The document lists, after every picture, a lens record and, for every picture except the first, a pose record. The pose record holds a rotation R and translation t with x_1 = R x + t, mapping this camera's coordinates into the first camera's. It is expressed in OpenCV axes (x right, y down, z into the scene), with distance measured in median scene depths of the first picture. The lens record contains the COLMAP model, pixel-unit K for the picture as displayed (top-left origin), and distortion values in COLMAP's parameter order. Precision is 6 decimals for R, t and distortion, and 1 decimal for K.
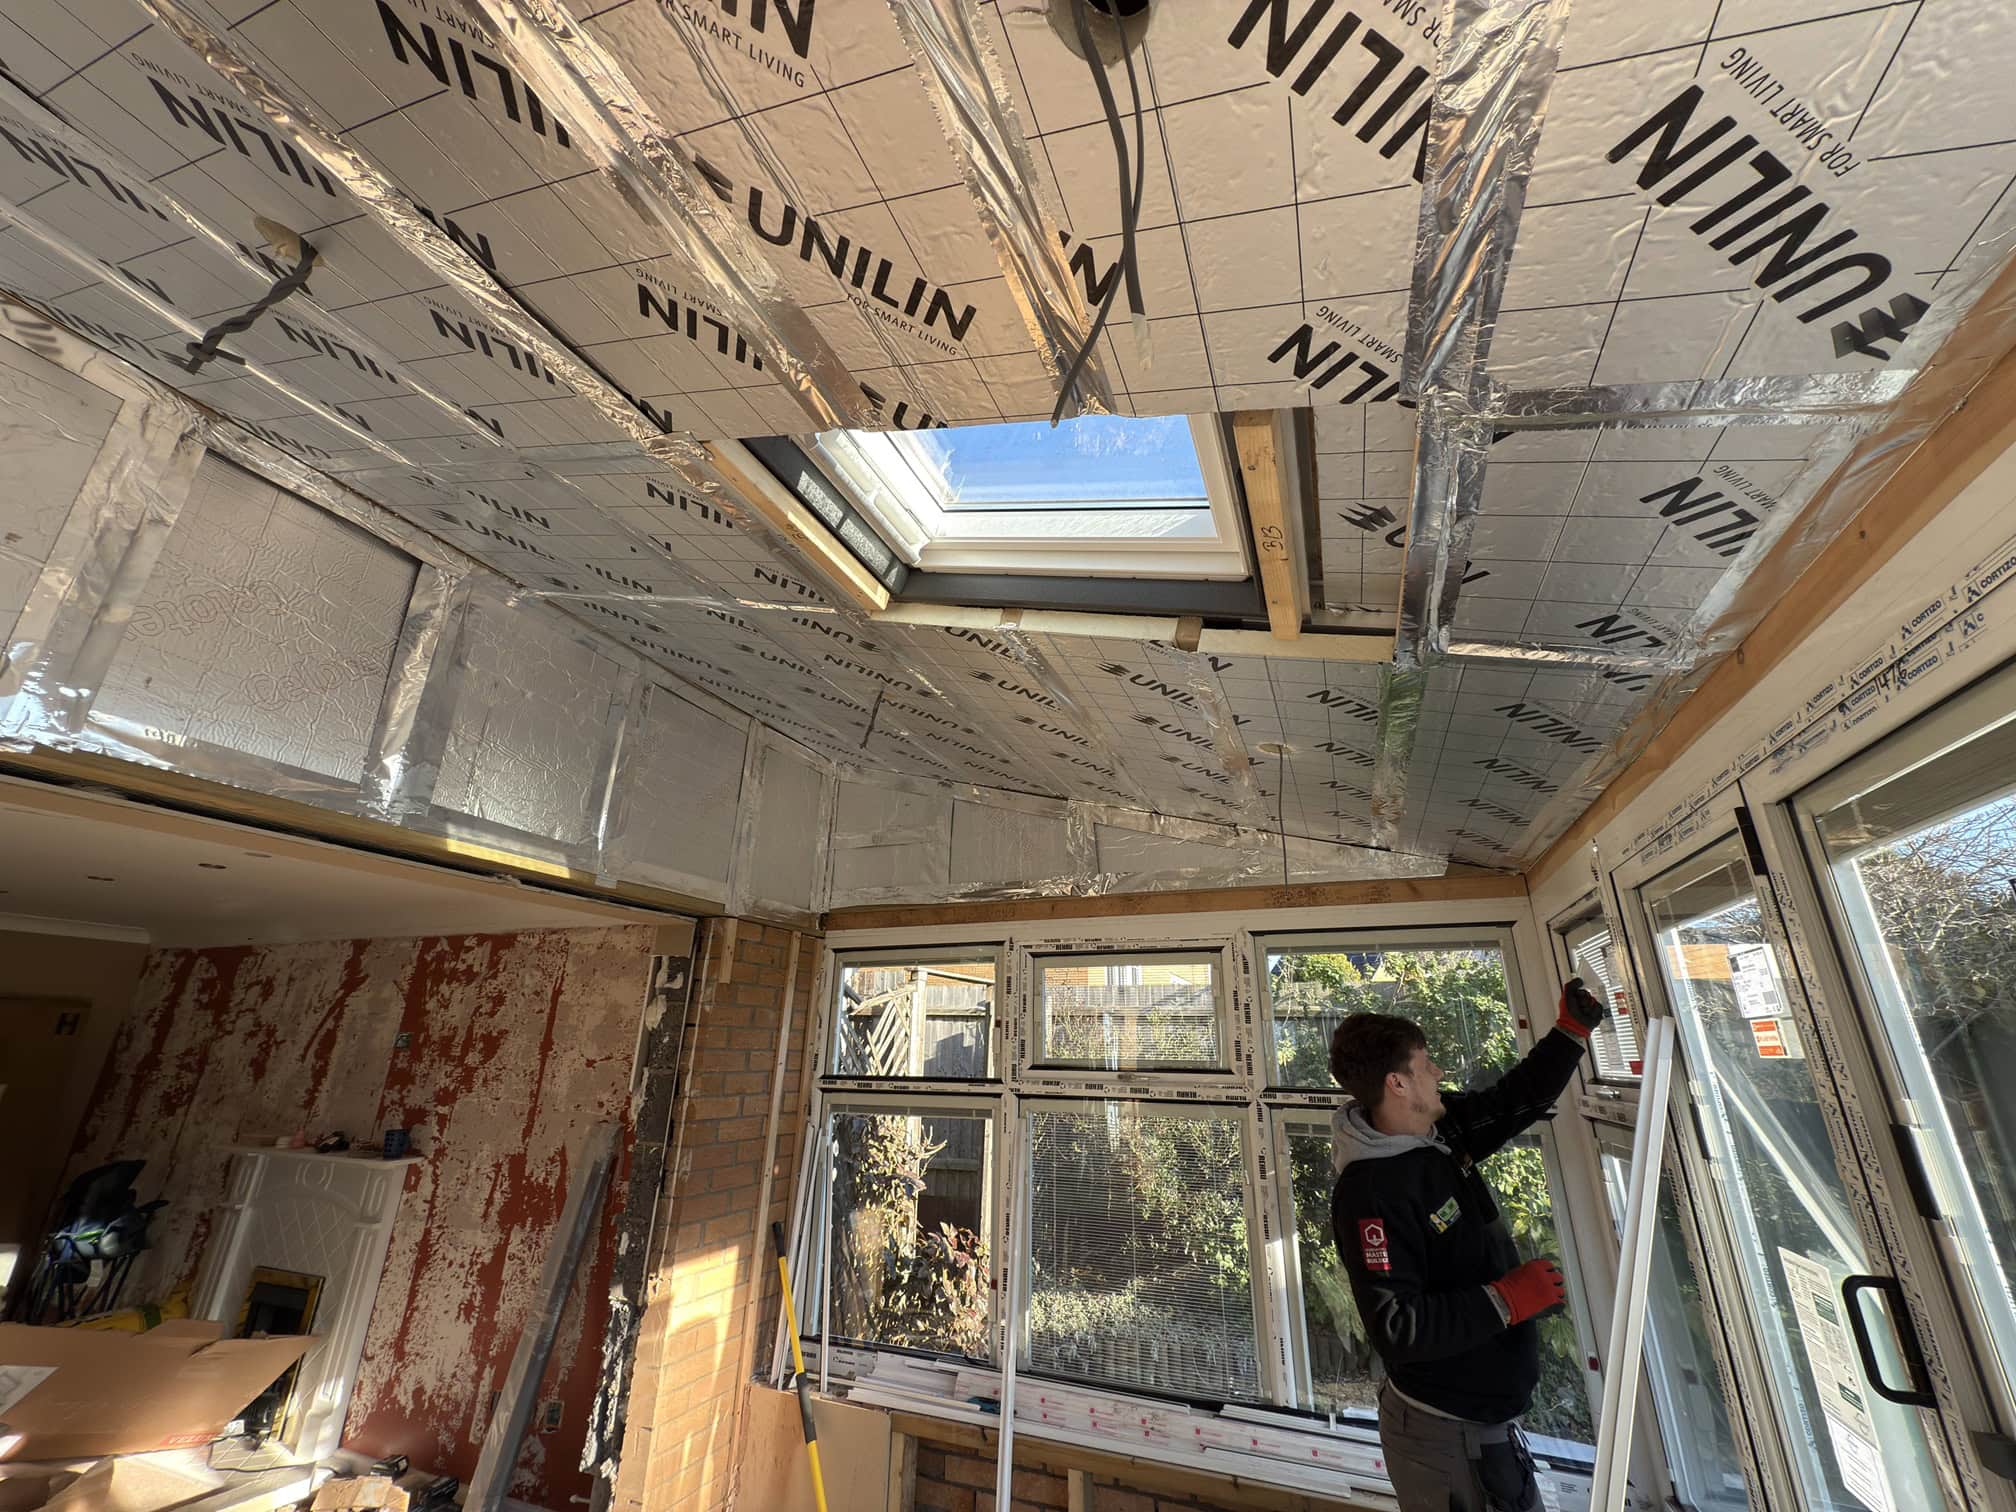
lens RADIAL K [[796.5, 0, 1008.0], [0, 796.5, 756.0], [0, 0, 1]] dist [0.000862, -0.000229]
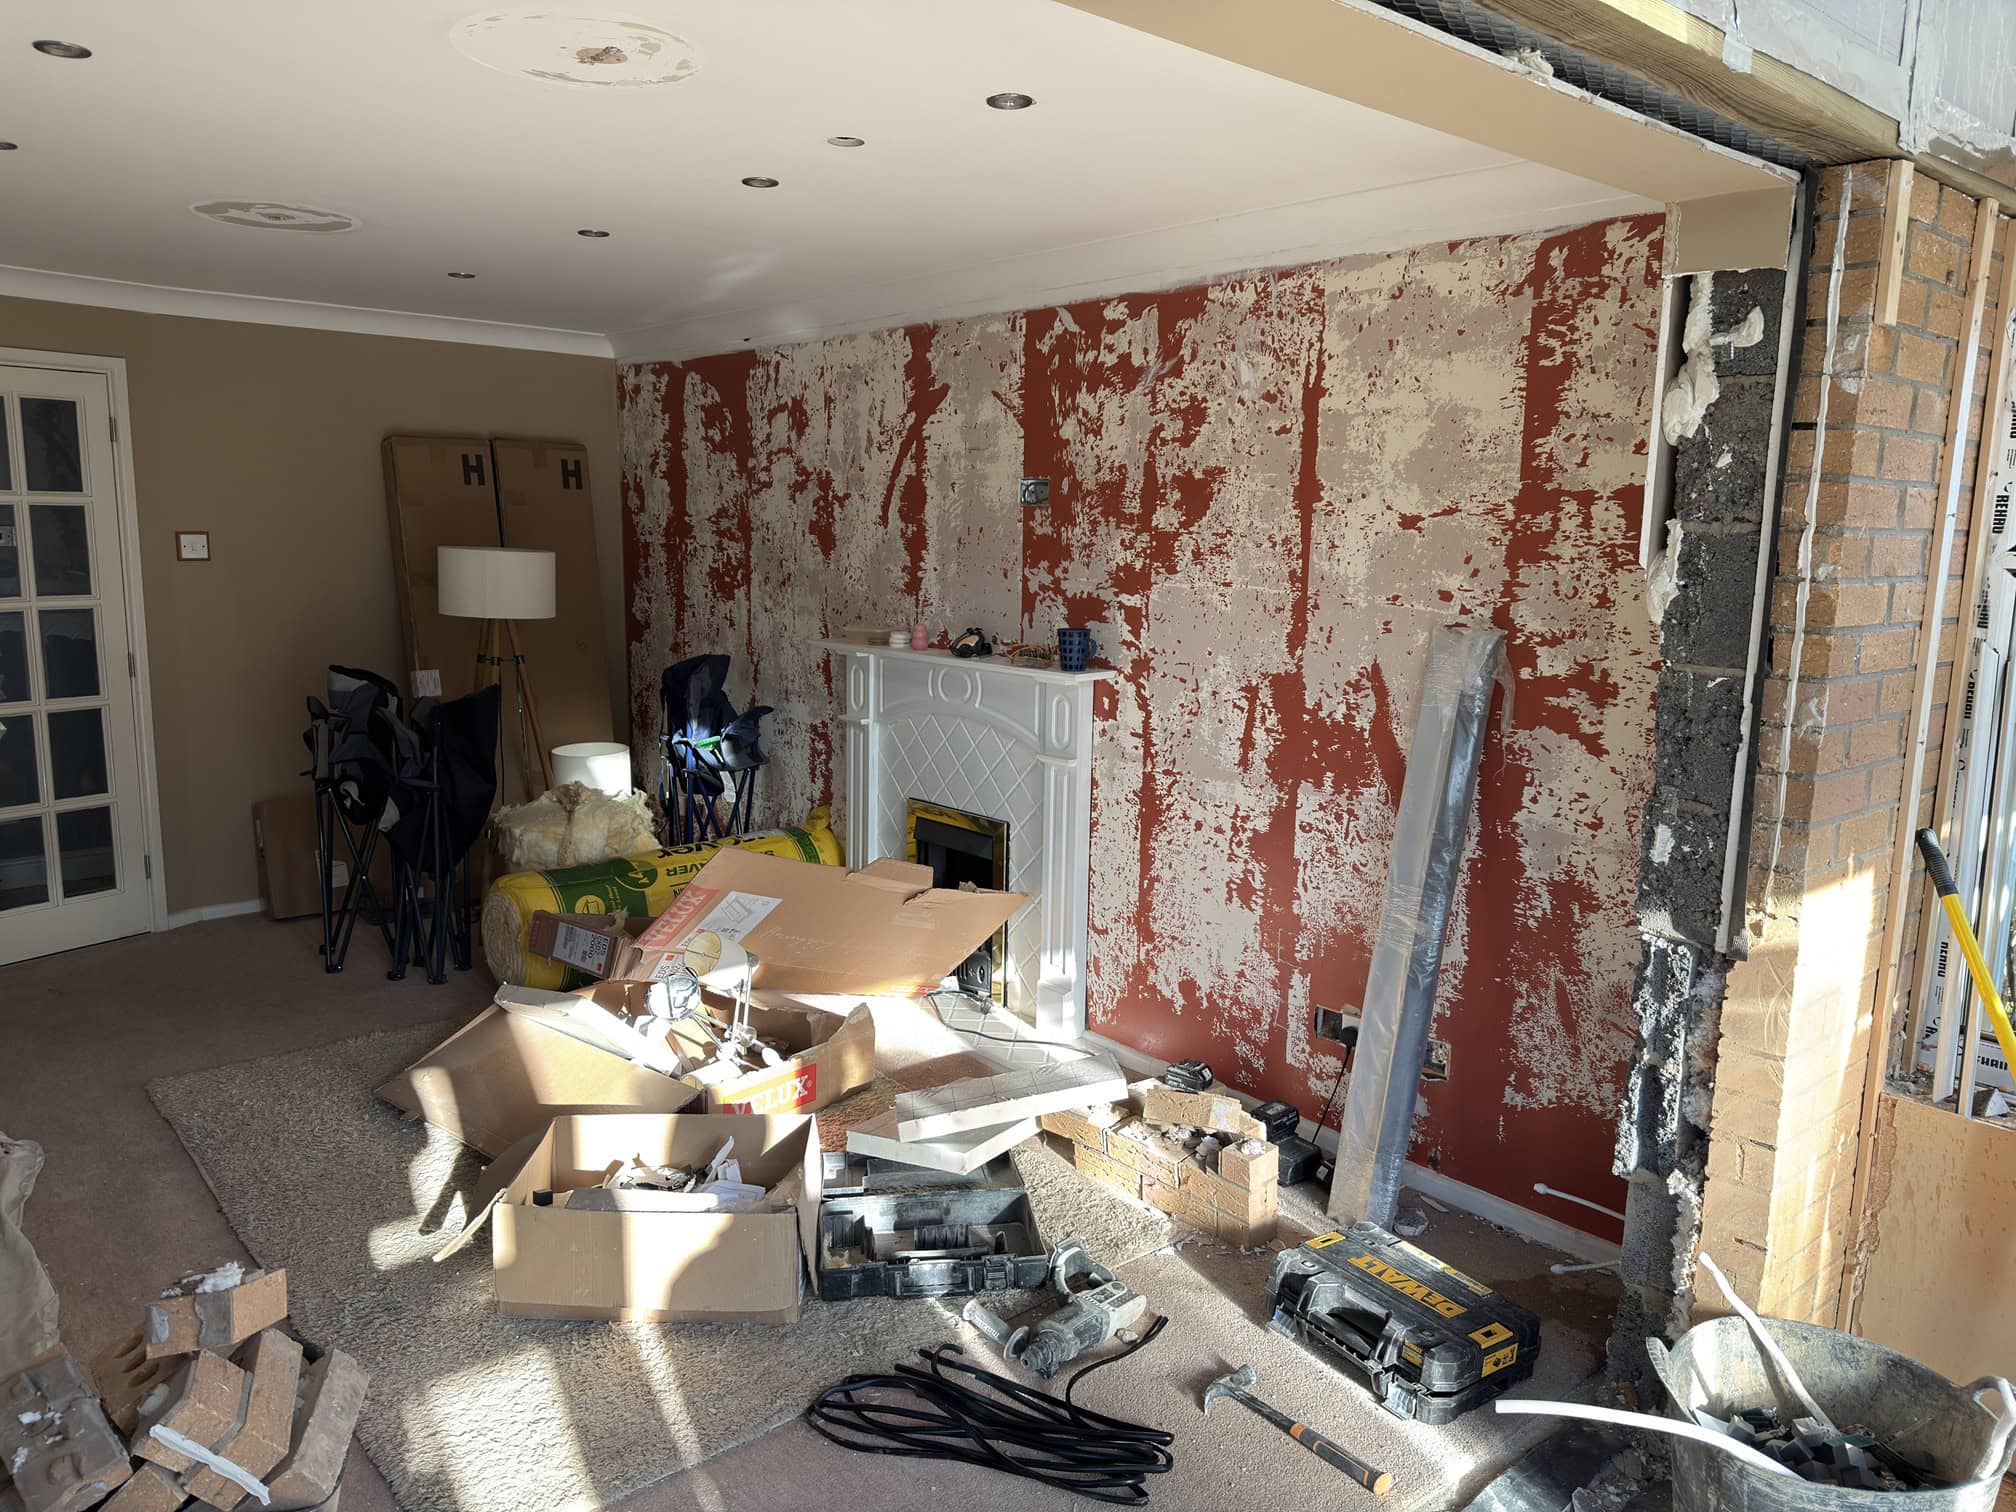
lens RADIAL K [[1394.3, 0, 969.0], [0, 1394.3, 757.5], [0, 0, 1]] dist [0.158653, -0.193200]
pose [[0.883026, 0.075592, -0.463197, -0.331008], [0.162888, 0.876234, 0.453522, 0.052970], [0.440152, -0.475921, 0.761424, 0.093887]]
